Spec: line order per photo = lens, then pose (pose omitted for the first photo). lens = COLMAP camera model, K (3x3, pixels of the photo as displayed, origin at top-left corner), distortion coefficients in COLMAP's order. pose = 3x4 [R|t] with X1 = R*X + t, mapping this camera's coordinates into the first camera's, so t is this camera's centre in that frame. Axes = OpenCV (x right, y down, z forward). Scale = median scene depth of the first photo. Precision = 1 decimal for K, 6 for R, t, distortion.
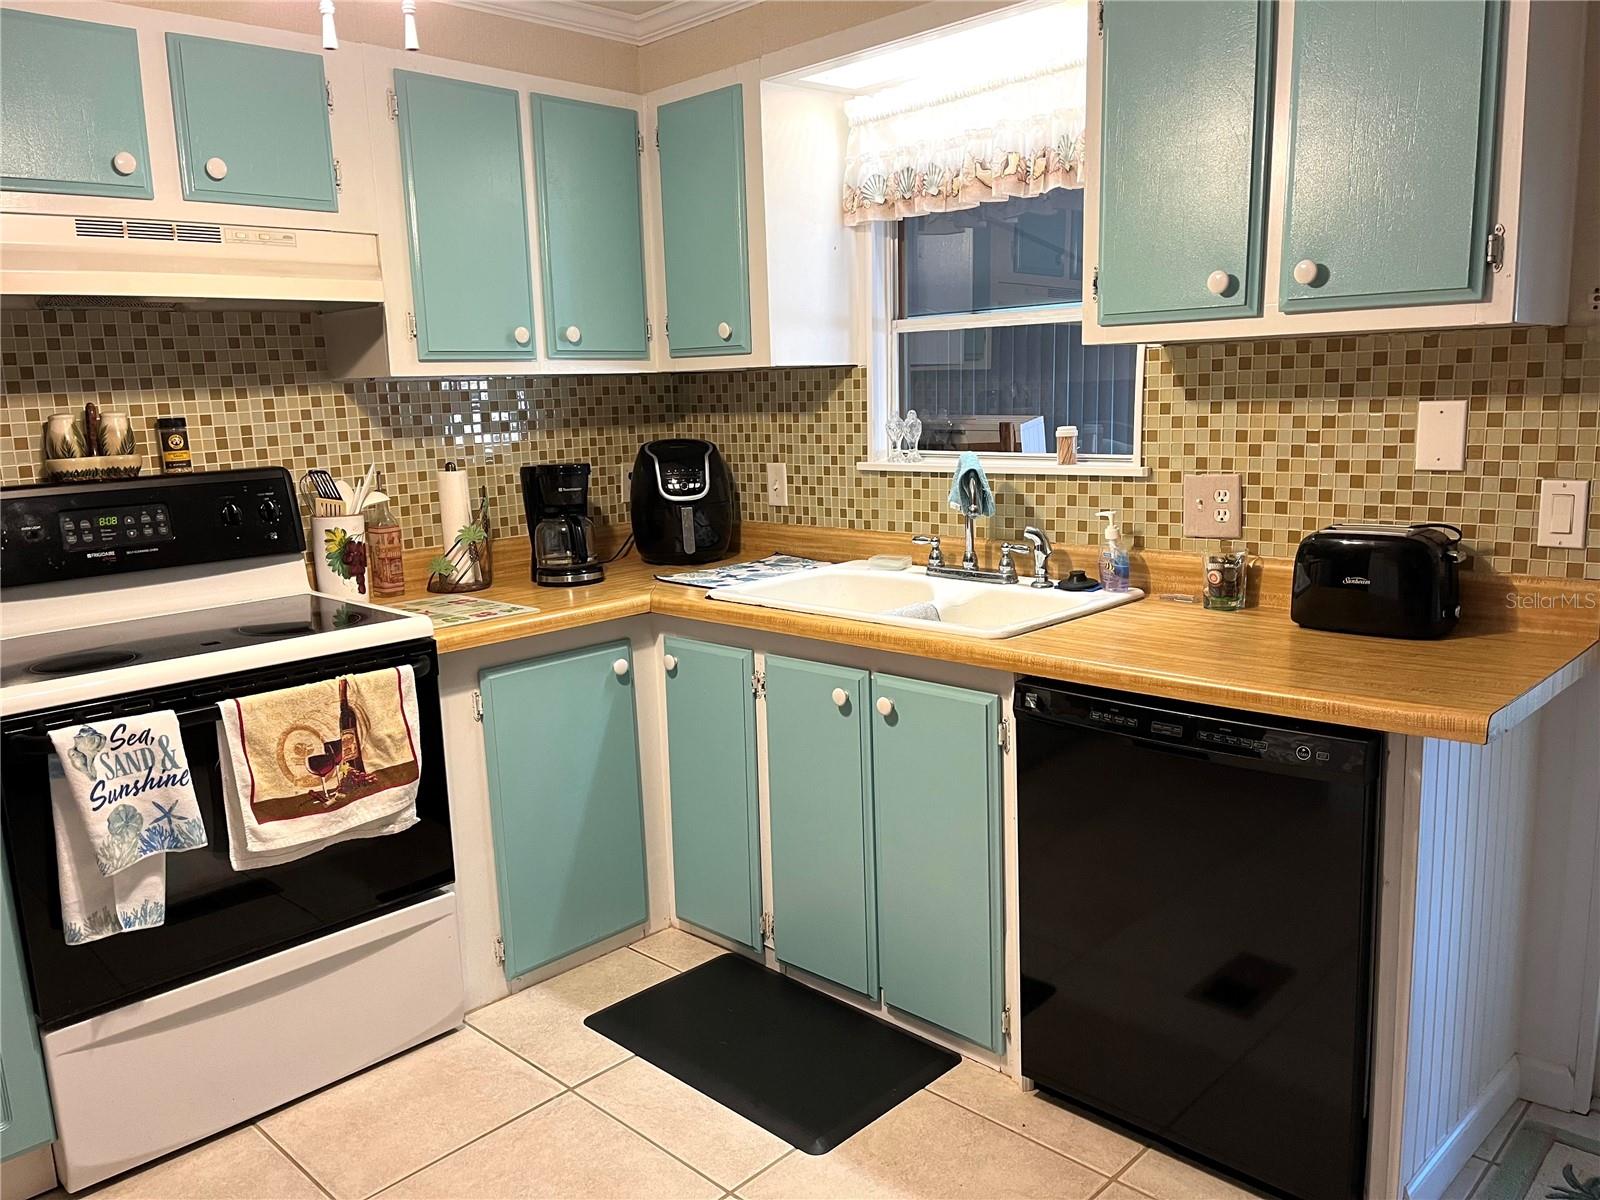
lens RADIAL K [[1194.1, 0, 792.1], [0, 1194.1, 605.5], [0, 0, 1]] dist [0.073239, -0.106244]
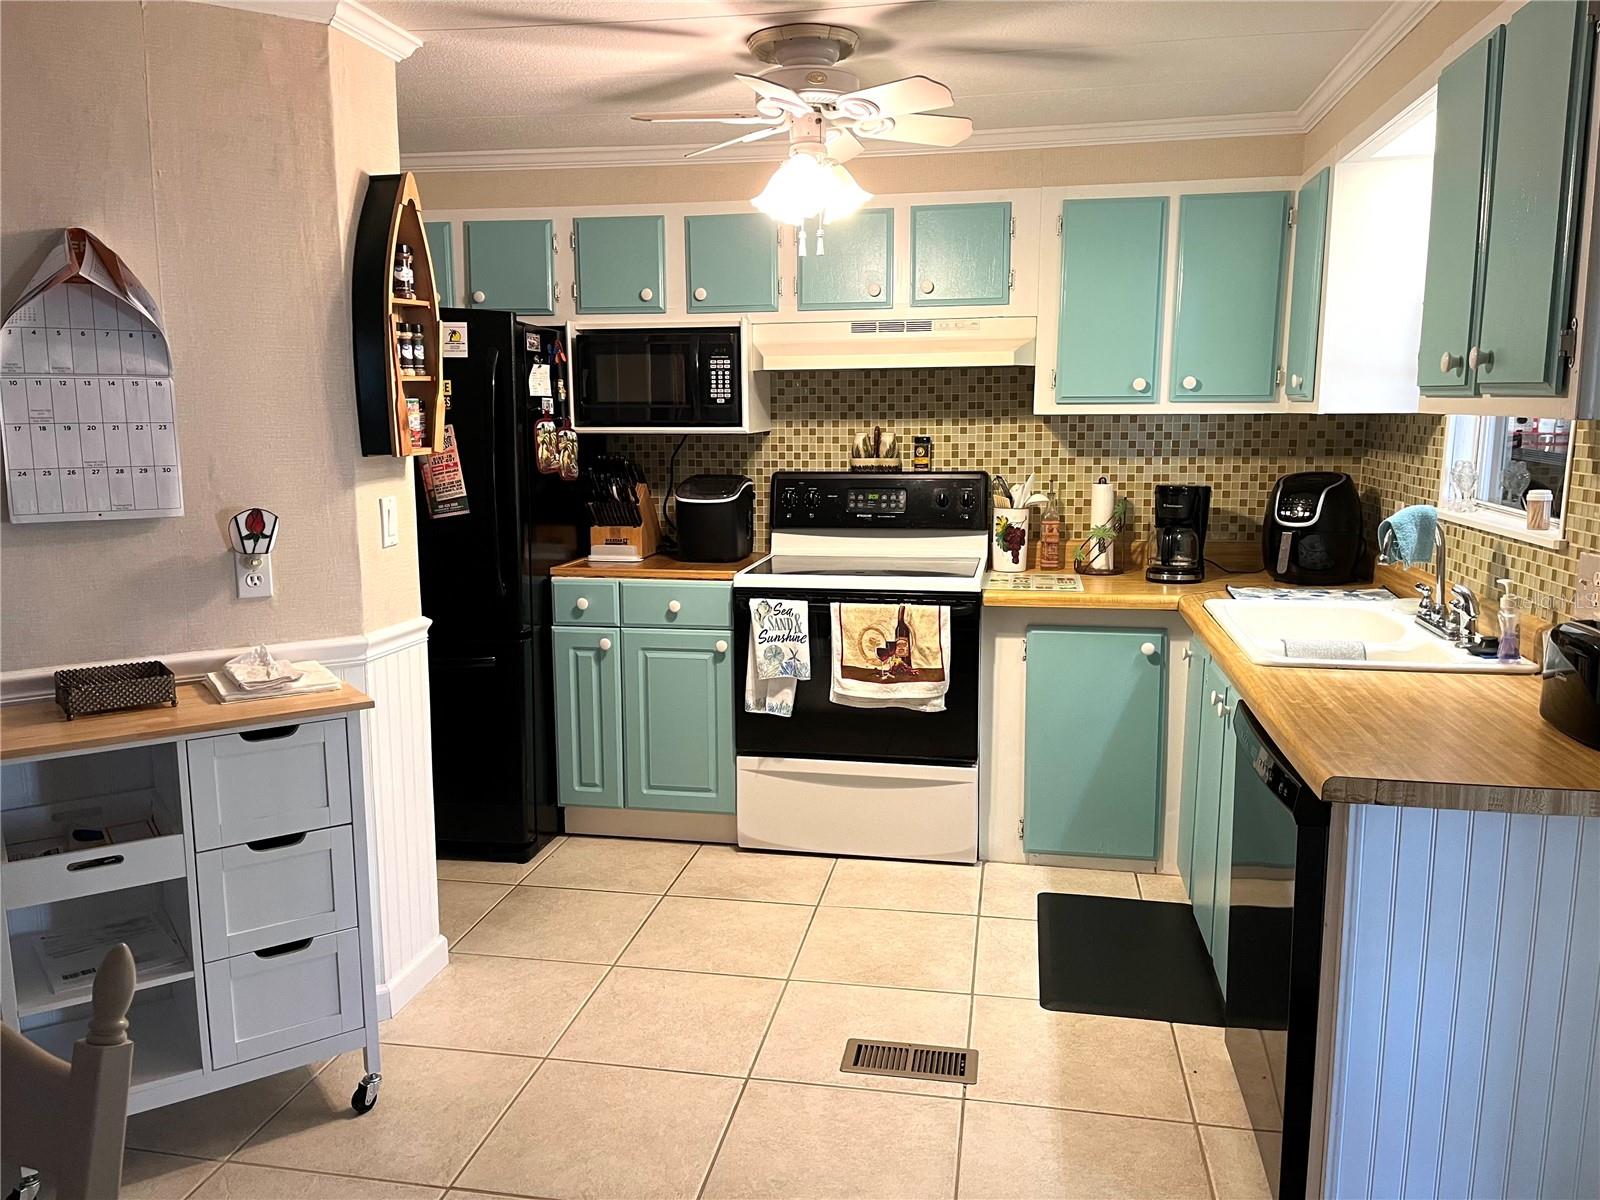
lens RADIAL K [[1194.1, 0, 792.1], [0, 1194.1, 605.5], [0, 0, 1]] dist [0.073239, -0.106244]
pose [[0.559914, 0.166664, -0.811615, 0.718603], [-0.161990, 0.982676, 0.090038, -0.050370], [0.812561, 0.081060, 0.577212, -0.039052]]
